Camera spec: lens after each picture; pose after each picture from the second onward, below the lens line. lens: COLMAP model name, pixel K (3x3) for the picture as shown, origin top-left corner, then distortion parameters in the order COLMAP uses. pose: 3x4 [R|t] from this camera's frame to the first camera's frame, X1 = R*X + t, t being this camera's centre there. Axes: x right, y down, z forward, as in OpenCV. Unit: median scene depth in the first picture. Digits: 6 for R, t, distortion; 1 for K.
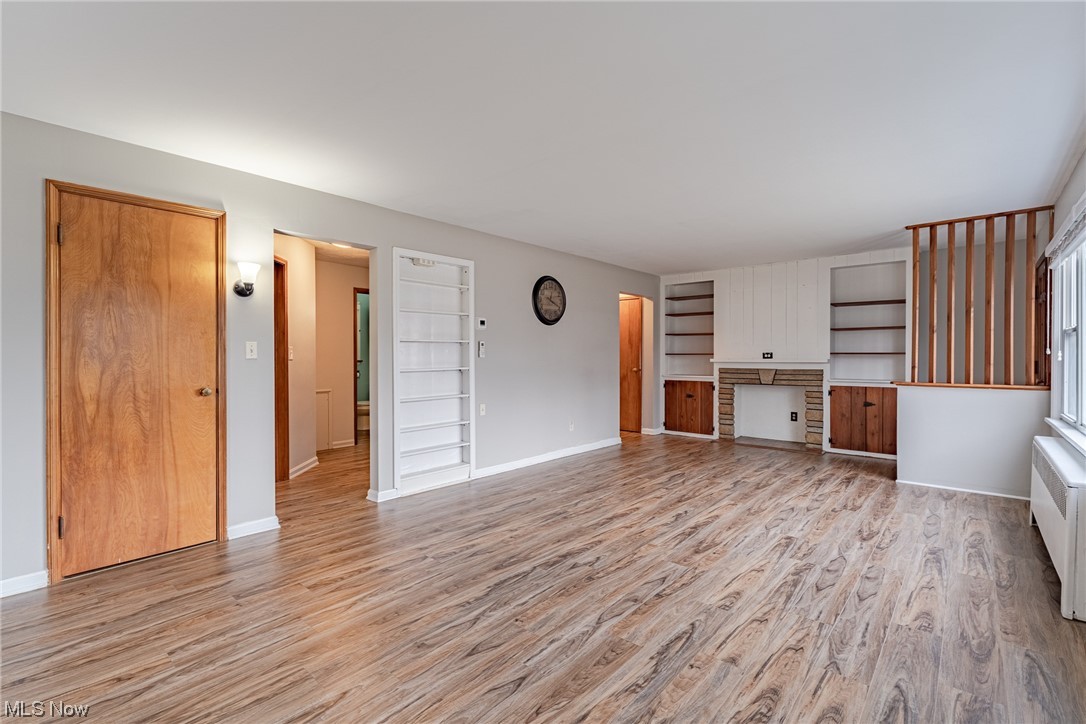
lens RADIAL K [[492.2, 0, 549.2], [0, 492.2, 362.8], [0, 0, 1]] dist [-0.003531, -0.000269]
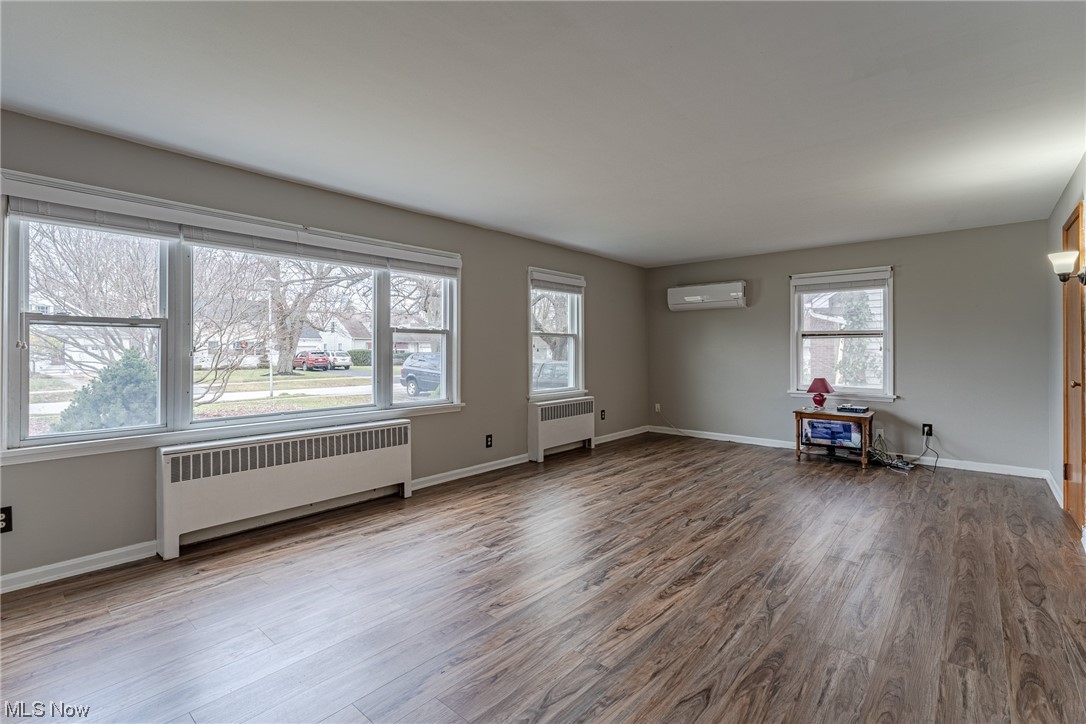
lens RADIAL K [[492.2, 0, 535.2], [0, 492.2, 351.9], [0, 0, 1]] dist [-0.003531, -0.000269]
pose [[-0.999819, 0.003094, 0.018772, 0.215190], [0.003408, 0.999855, 0.016700, -0.014560], [-0.018718, 0.016761, -0.999684, 1.069187]]
